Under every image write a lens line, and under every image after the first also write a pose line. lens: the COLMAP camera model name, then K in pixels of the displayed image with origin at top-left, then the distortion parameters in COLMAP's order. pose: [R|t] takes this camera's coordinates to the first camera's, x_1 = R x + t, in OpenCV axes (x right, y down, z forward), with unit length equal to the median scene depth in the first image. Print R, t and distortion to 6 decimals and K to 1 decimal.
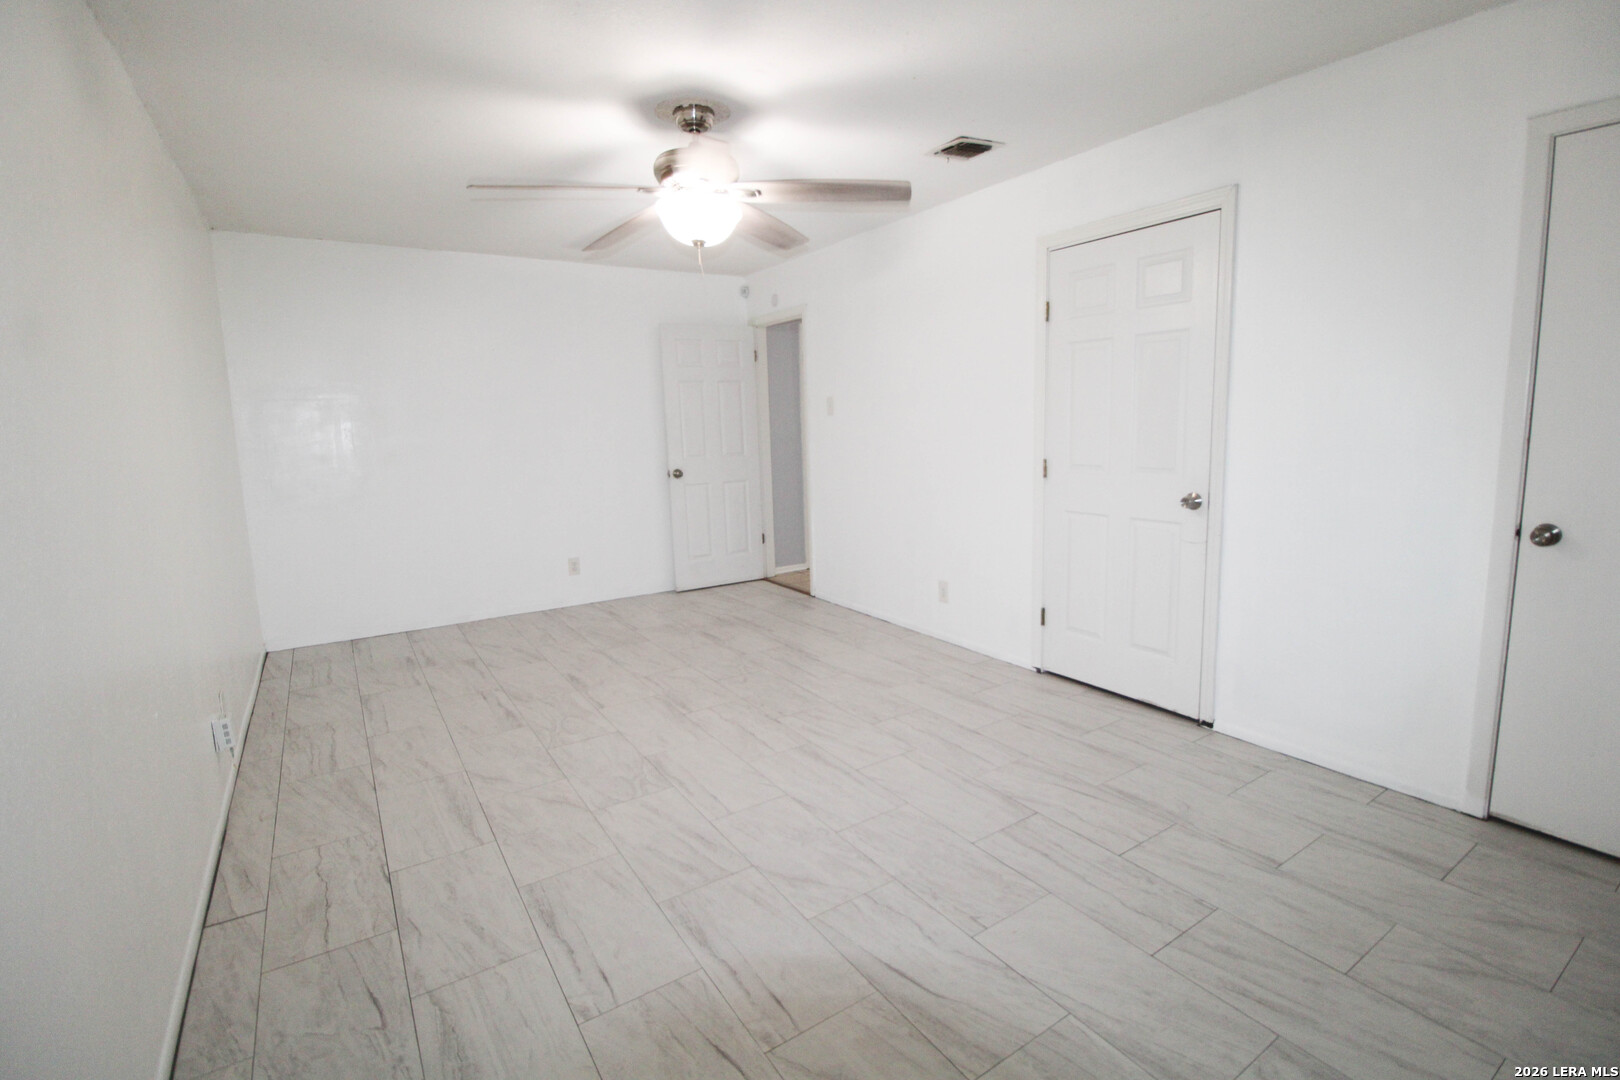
lens RADIAL K [[748.1, 0, 822.2], [0, 748.1, 509.7], [0, 0, 1]] dist [0.000180, -0.012154]
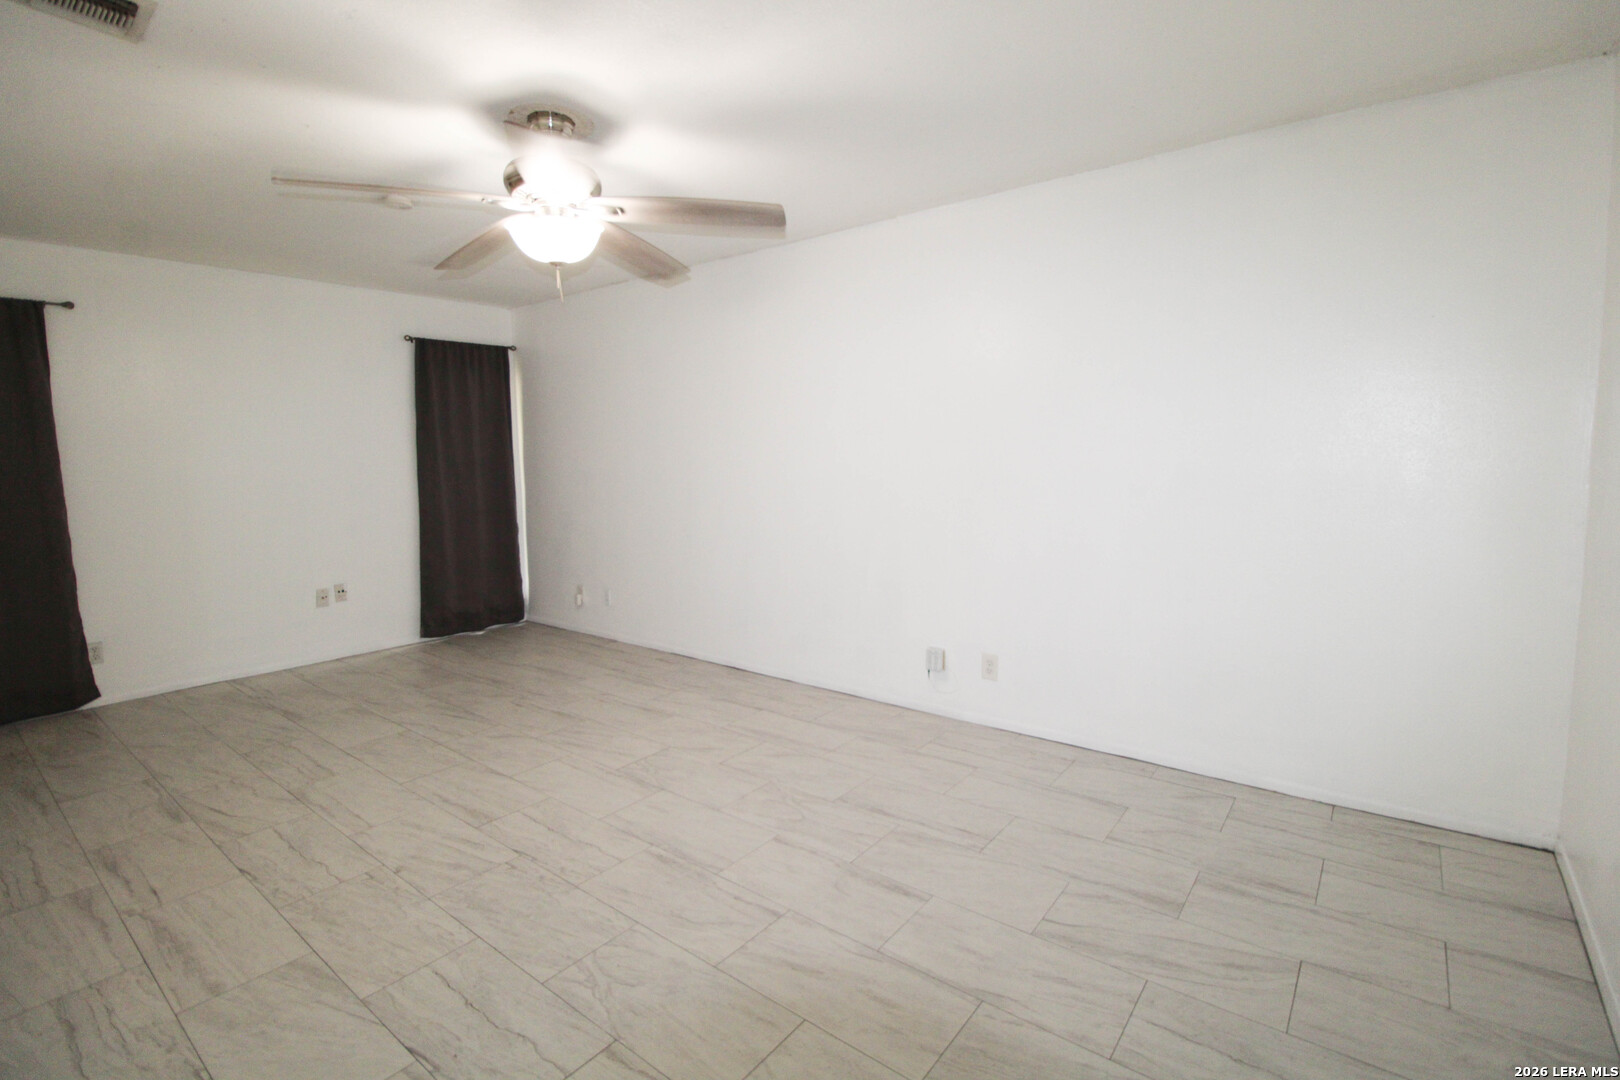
lens RADIAL K [[748.1, 0, 822.2], [0, 748.1, 509.7], [0, 0, 1]] dist [0.000180, -0.012154]
pose [[-0.947058, 0.064708, -0.314473, -0.158213], [0.000532, 0.979794, 0.200008, -0.243951], [0.321061, 0.189251, -0.927957, 2.017934]]
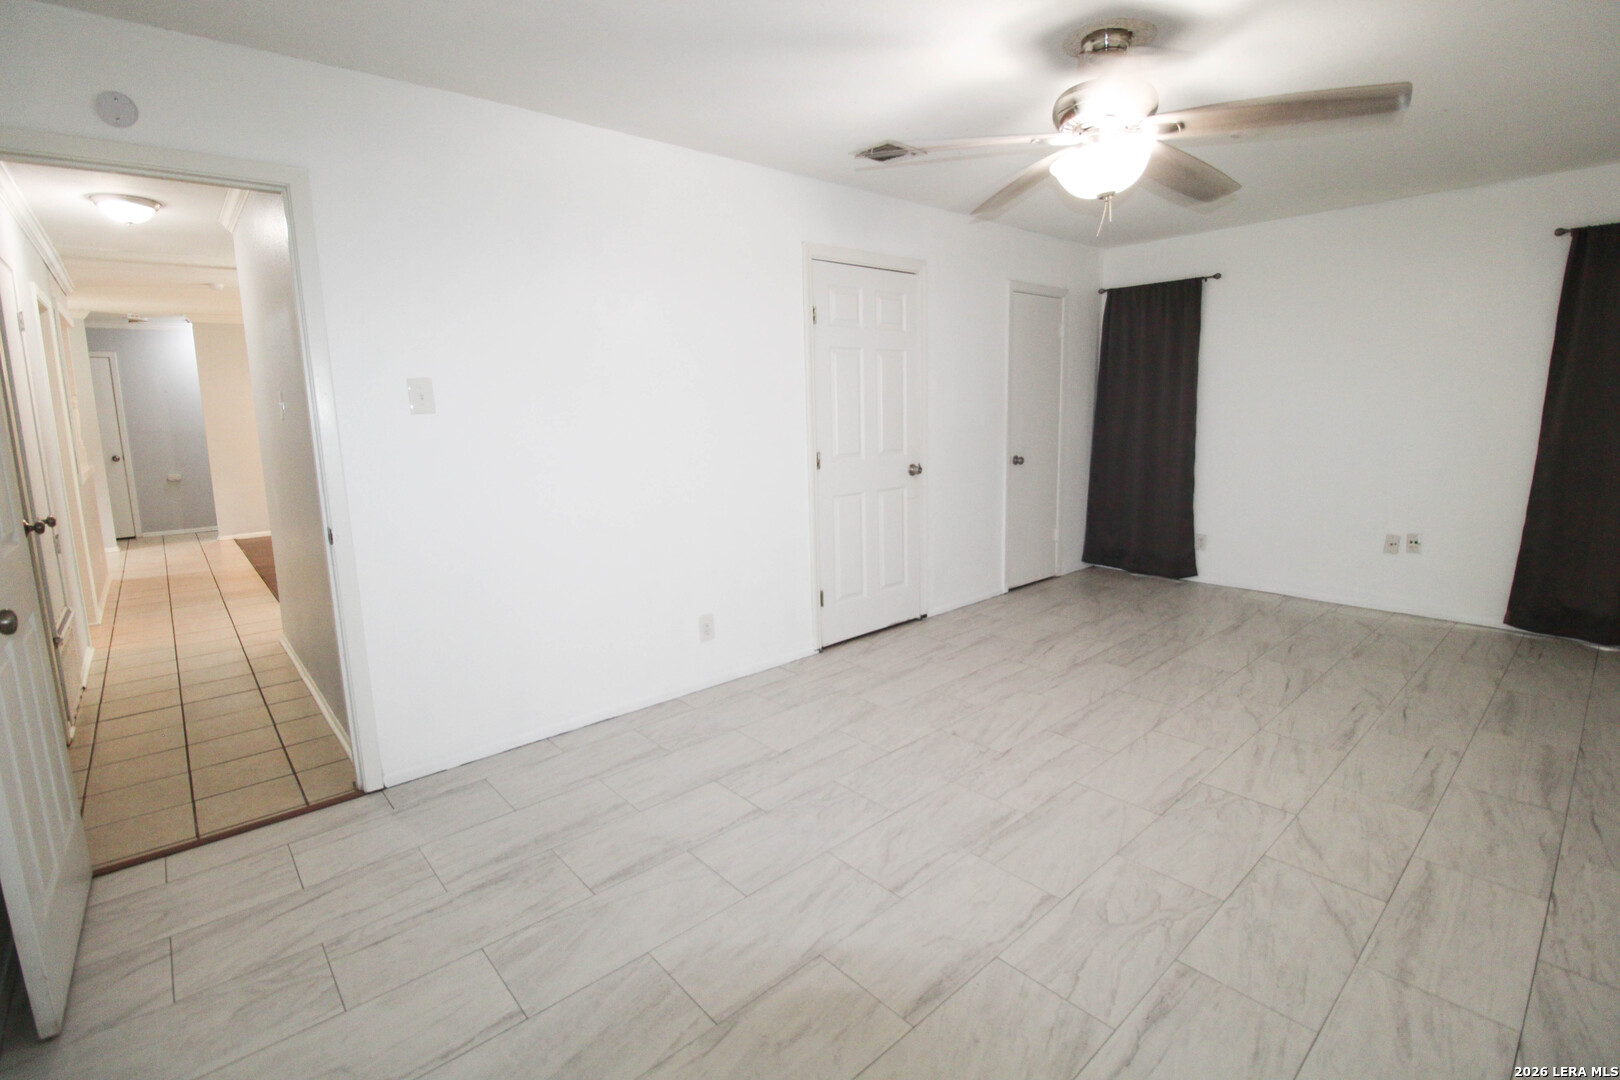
lens RADIAL K [[748.1, 0, 822.2], [0, 748.1, 509.7], [0, 0, 1]] dist [0.000180, -0.012154]
pose [[-0.143201, -0.108869, 0.983687, -0.996095], [0.145554, 0.980807, 0.129740, -0.161738], [-0.978932, 0.161758, -0.124606, 1.480152]]
